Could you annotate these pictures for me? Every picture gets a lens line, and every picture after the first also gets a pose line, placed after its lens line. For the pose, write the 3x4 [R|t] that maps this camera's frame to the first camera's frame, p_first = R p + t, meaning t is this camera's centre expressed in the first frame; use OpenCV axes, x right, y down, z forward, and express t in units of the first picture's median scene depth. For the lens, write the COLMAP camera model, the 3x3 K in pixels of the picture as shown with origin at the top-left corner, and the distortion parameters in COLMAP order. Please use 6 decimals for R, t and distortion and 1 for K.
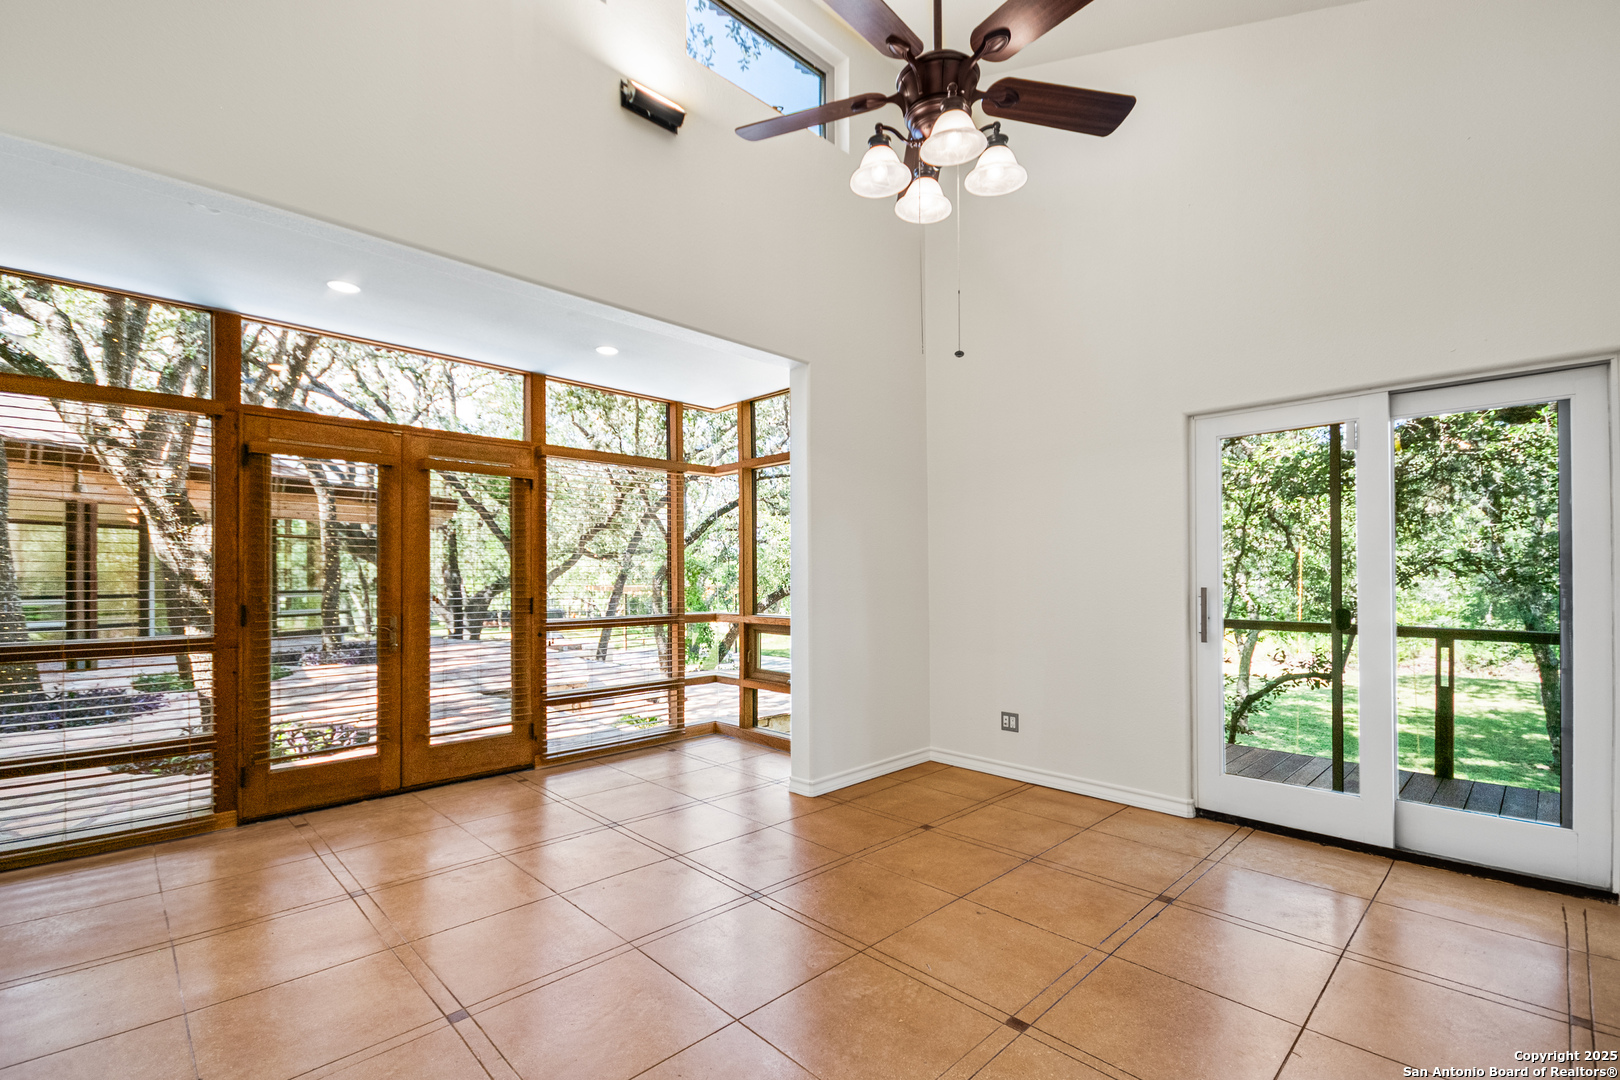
lens RADIAL K [[717.6, 0, 792.2], [0, 717.6, 573.9], [0, 0, 1]] dist [0.002478, -0.003342]
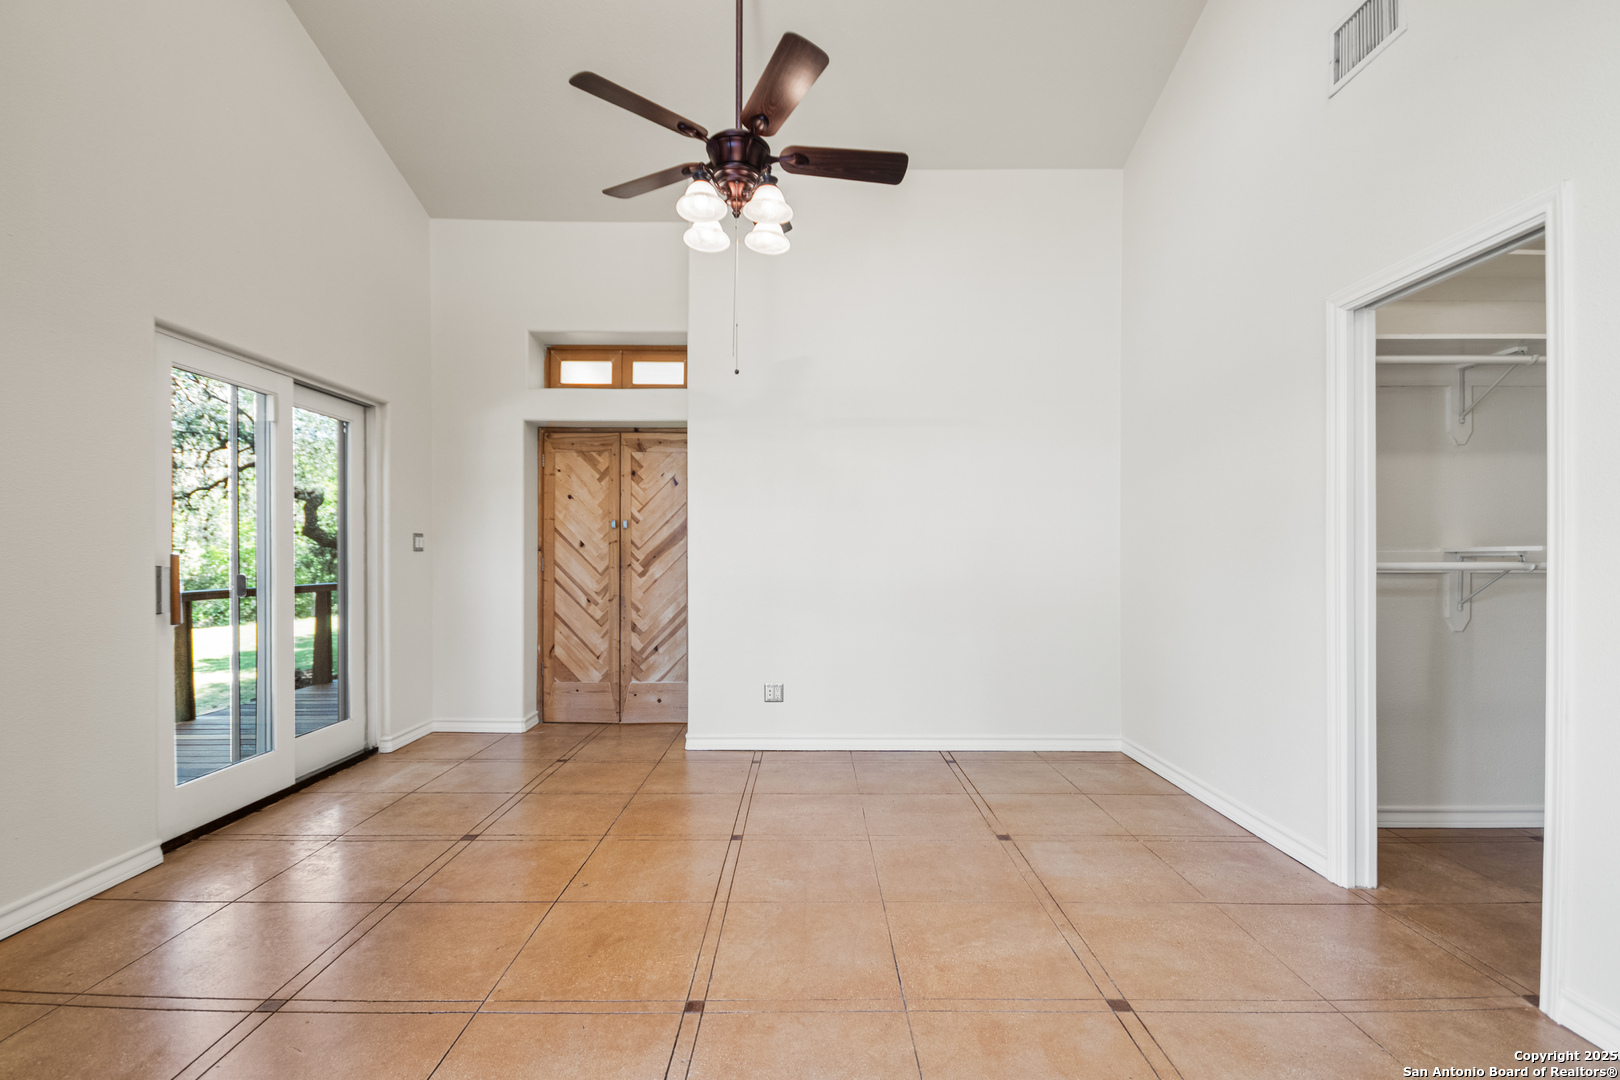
lens RADIAL K [[717.6, 0, 798.5], [0, 717.6, 556.9], [0, 0, 1]] dist [0.002478, -0.003342]
pose [[-0.731545, 0.009346, 0.681729, -0.388150], [-0.001792, 0.999876, -0.015631, 0.029760], [-0.681791, -0.012657, -0.731438, 0.964993]]
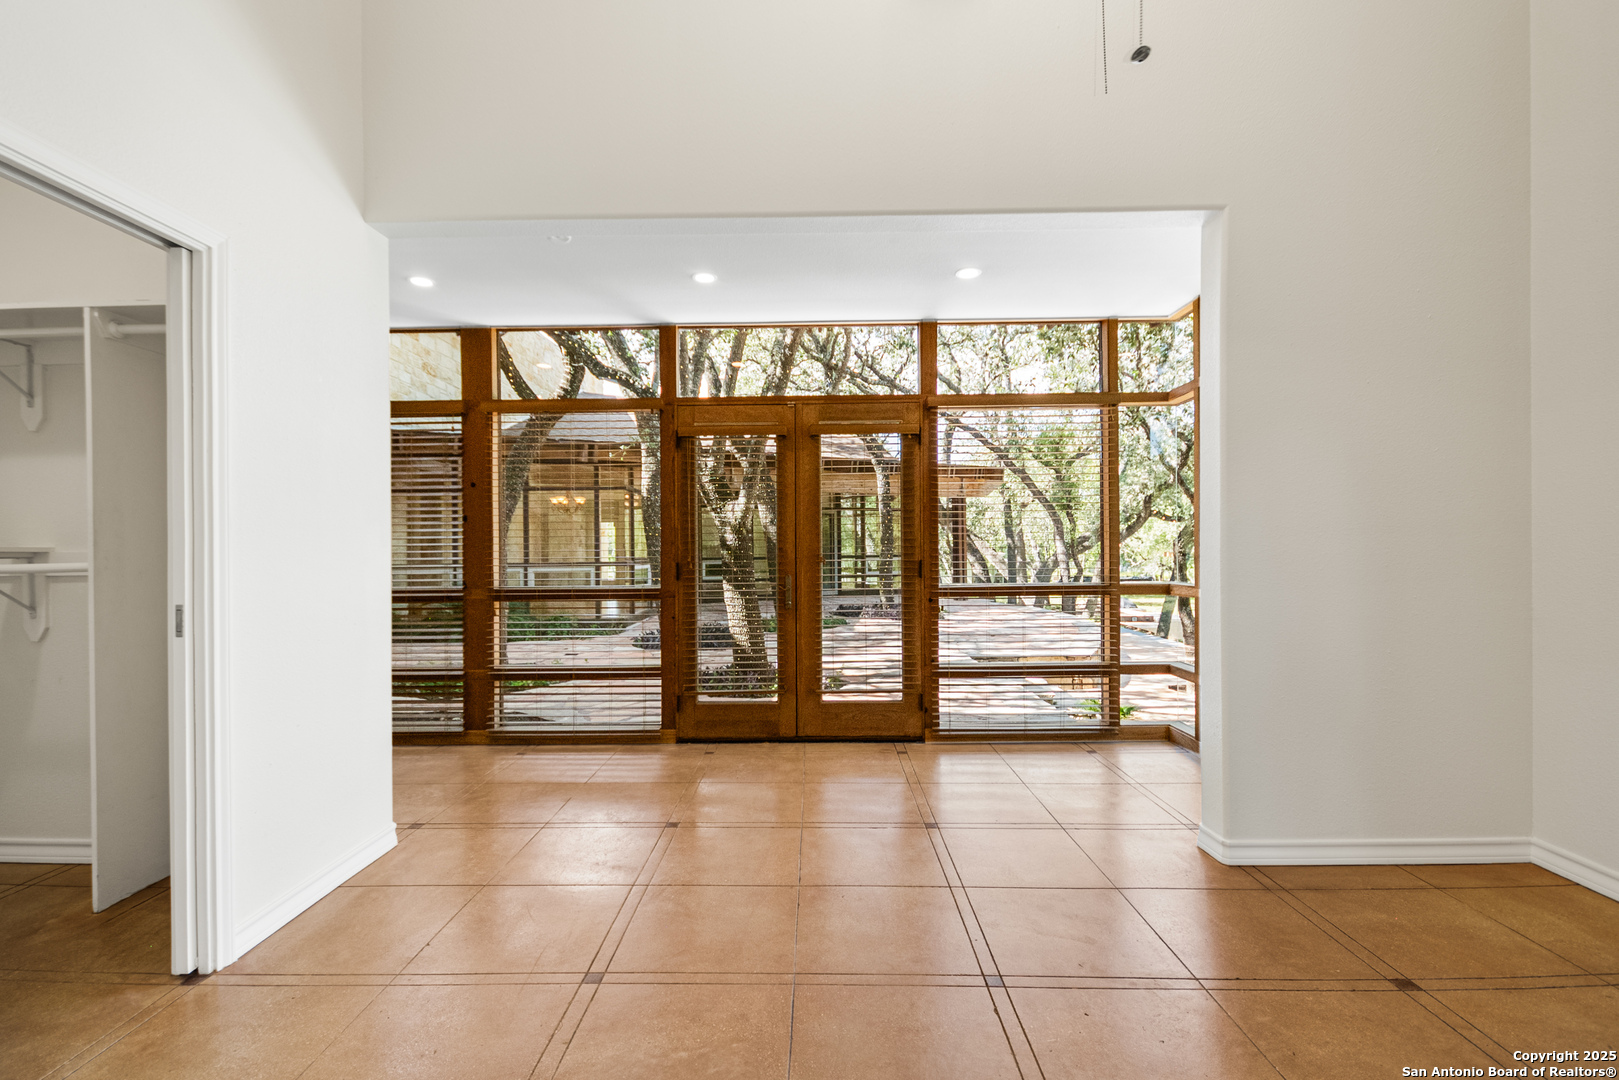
lens RADIAL K [[717.2, 0, 801.5], [0, 717.2, 549.3], [0, 0, 1]] dist [0.002478, -0.003342]
pose [[0.707438, -0.000650, -0.706775, 0.210731], [0.009974, 0.999909, 0.009064, 0.009641], [0.706705, -0.013462, 0.707380, 0.248068]]
